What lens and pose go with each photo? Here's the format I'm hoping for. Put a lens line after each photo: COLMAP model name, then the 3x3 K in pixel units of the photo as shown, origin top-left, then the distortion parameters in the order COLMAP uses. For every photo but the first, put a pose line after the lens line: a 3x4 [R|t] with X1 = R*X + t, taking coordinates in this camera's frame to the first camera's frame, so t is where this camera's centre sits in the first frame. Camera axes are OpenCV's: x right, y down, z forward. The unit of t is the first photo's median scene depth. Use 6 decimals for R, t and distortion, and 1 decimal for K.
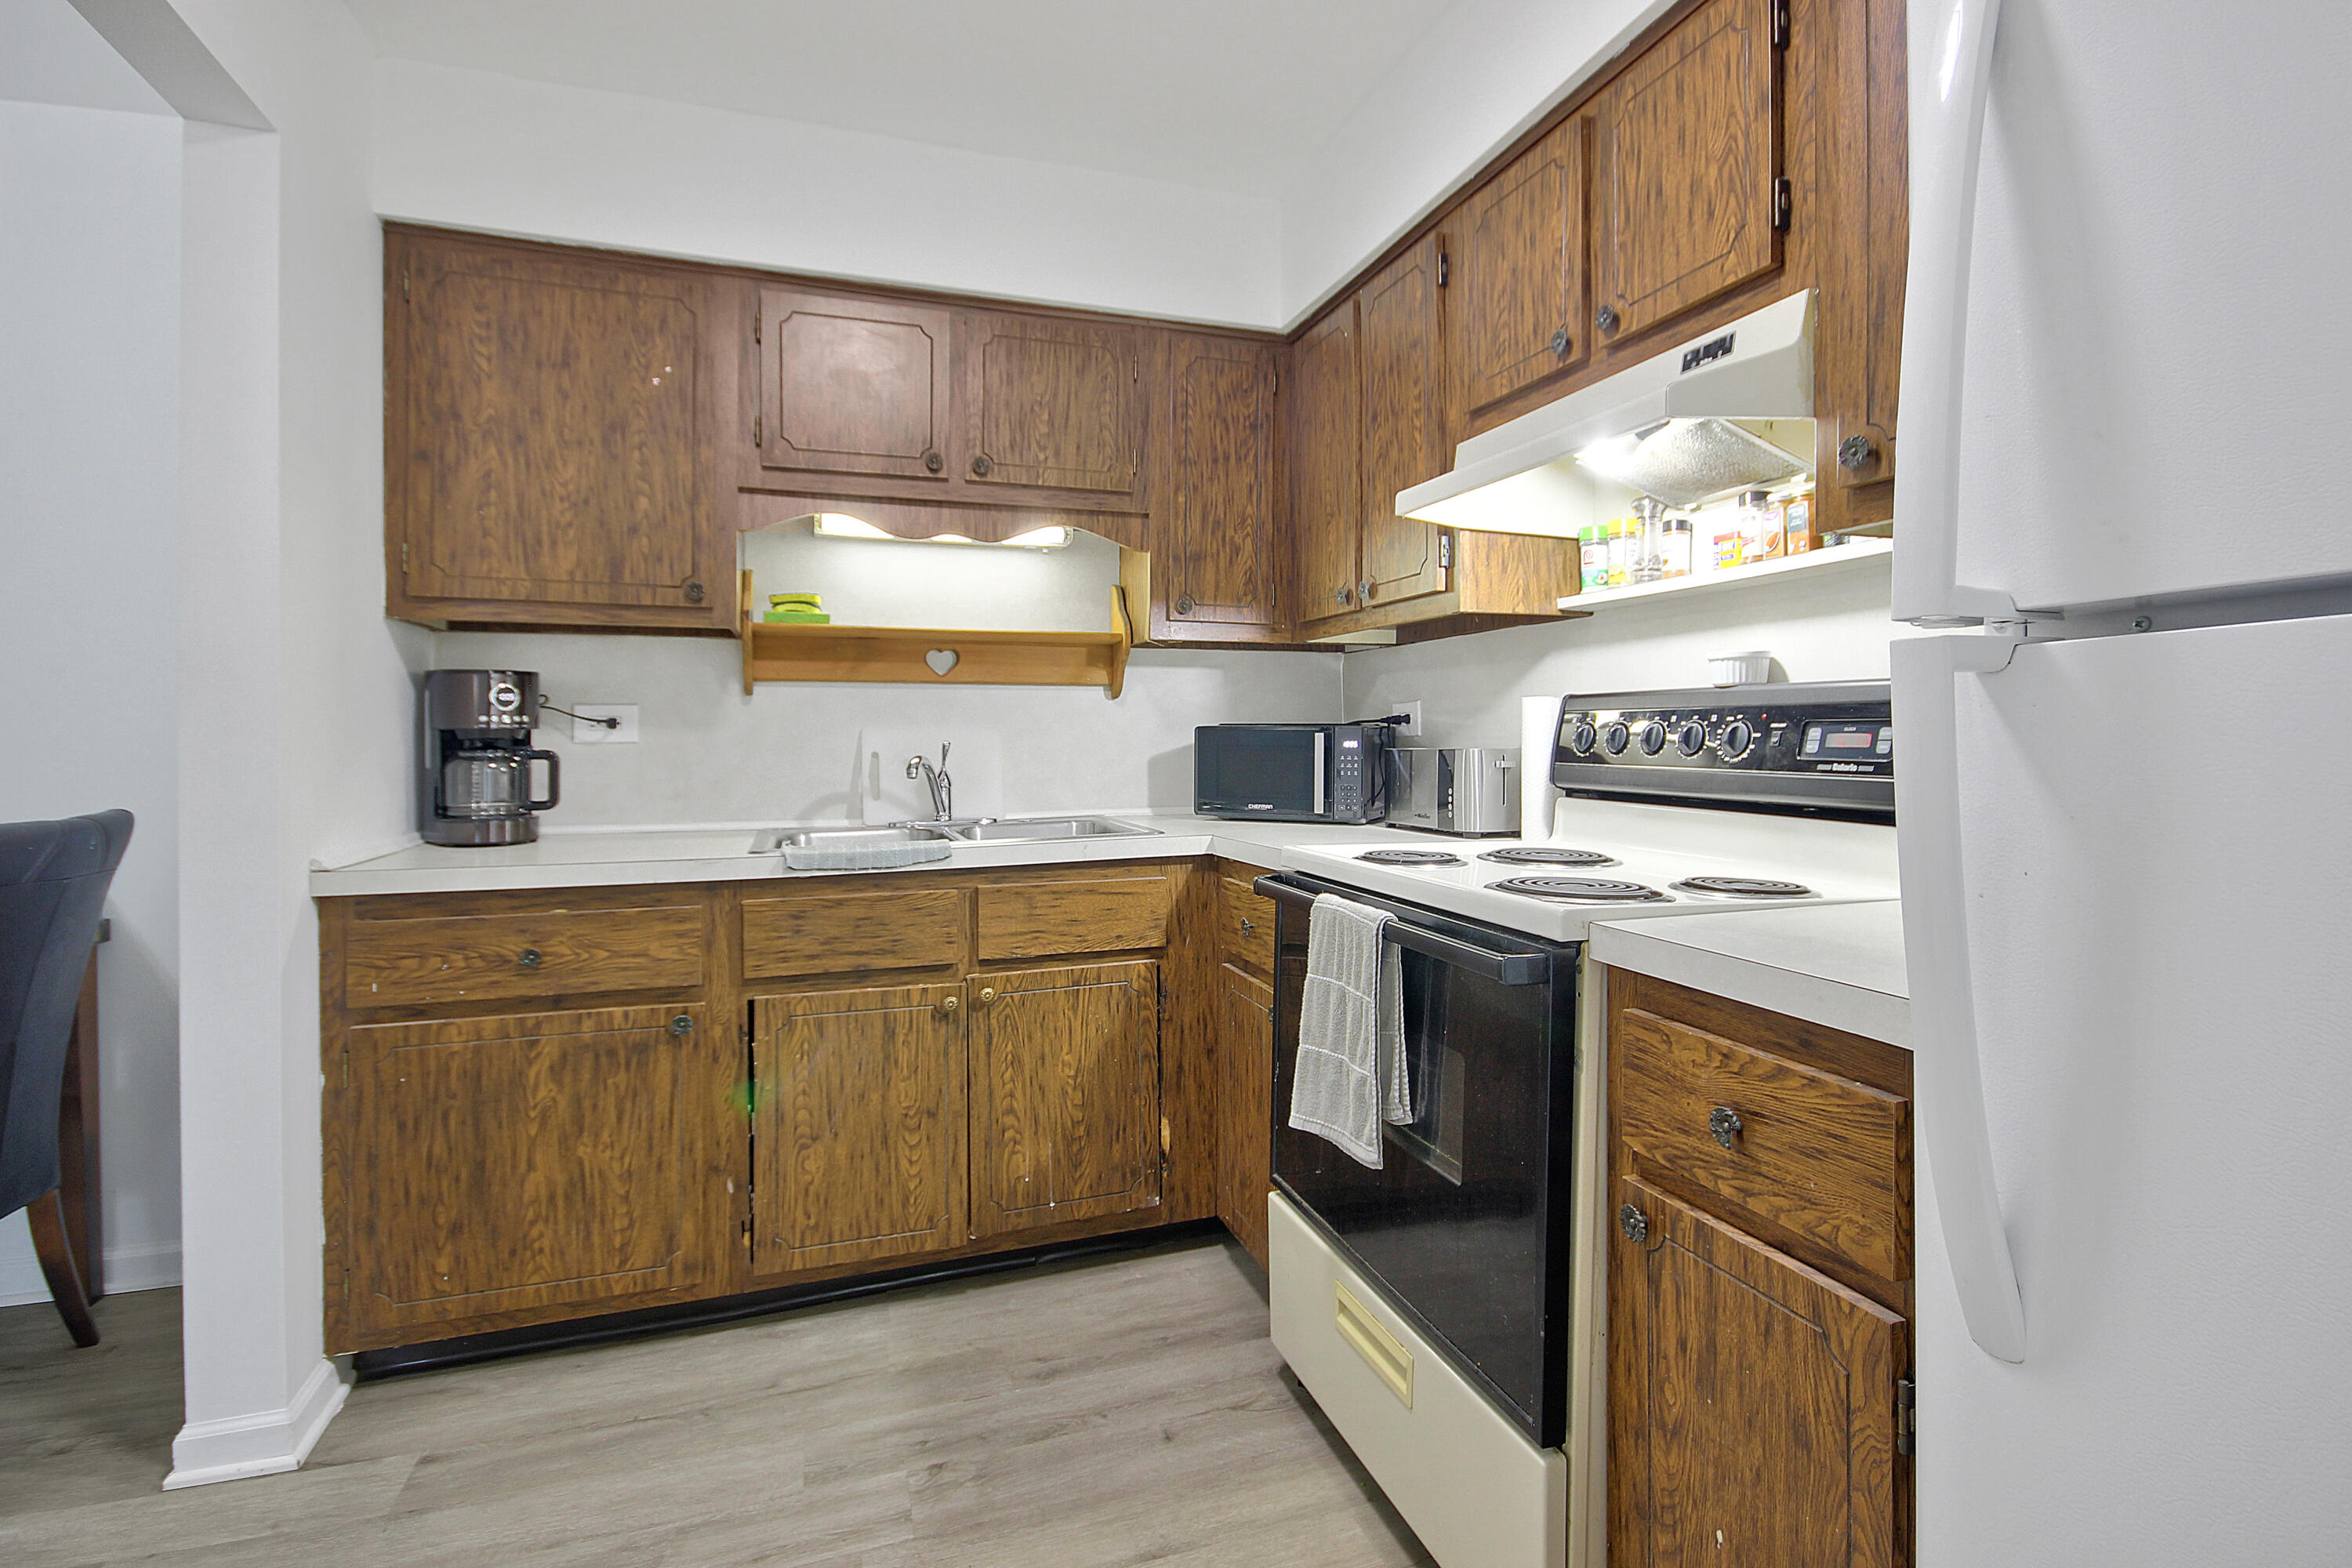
lens RADIAL K [[1103.8, 0, 1167.9], [0, 1103.8, 745.8], [0, 0, 1]] dist [-0.001924, -0.000194]
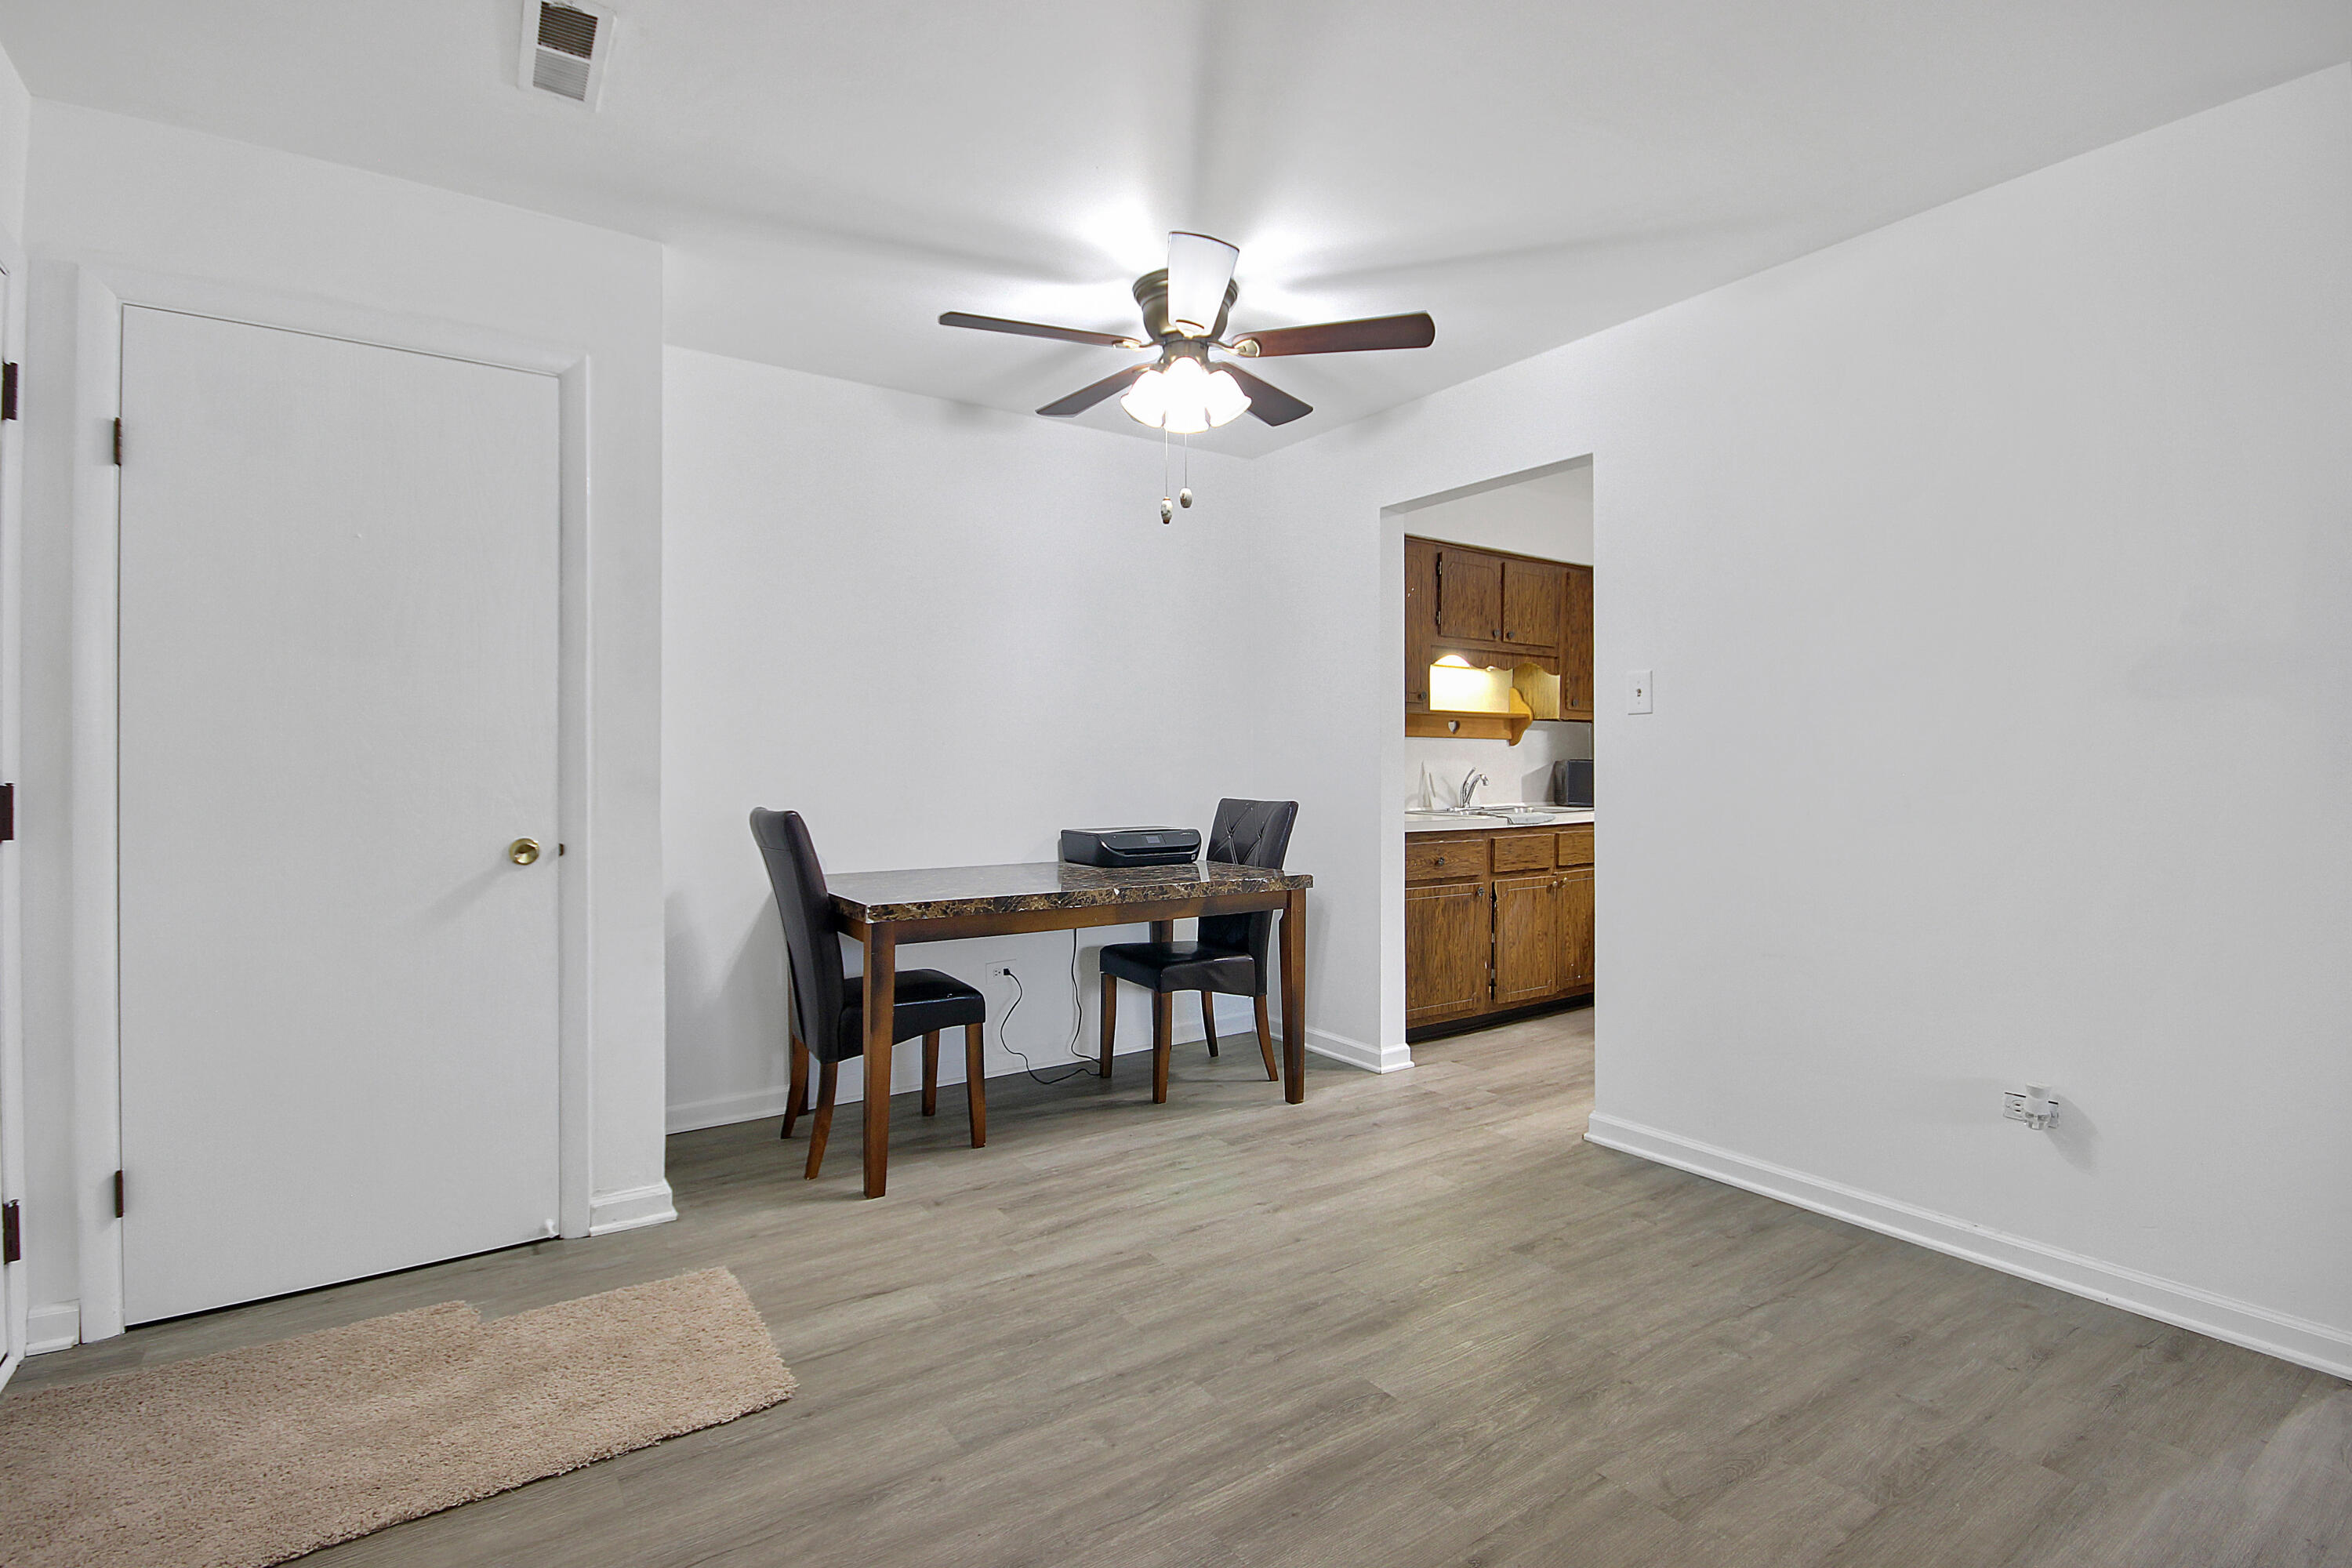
lens RADIAL K [[1103.8, 0, 1175.4], [0, 1103.8, 777.0], [0, 0, 1]] dist [-0.001924, -0.000194]
pose [[0.956283, 0.001001, 0.292442, -1.649197], [-0.001005, 0.999999, -0.000138, 0.017829], [-0.292442, -0.000162, 0.956283, -0.956350]]
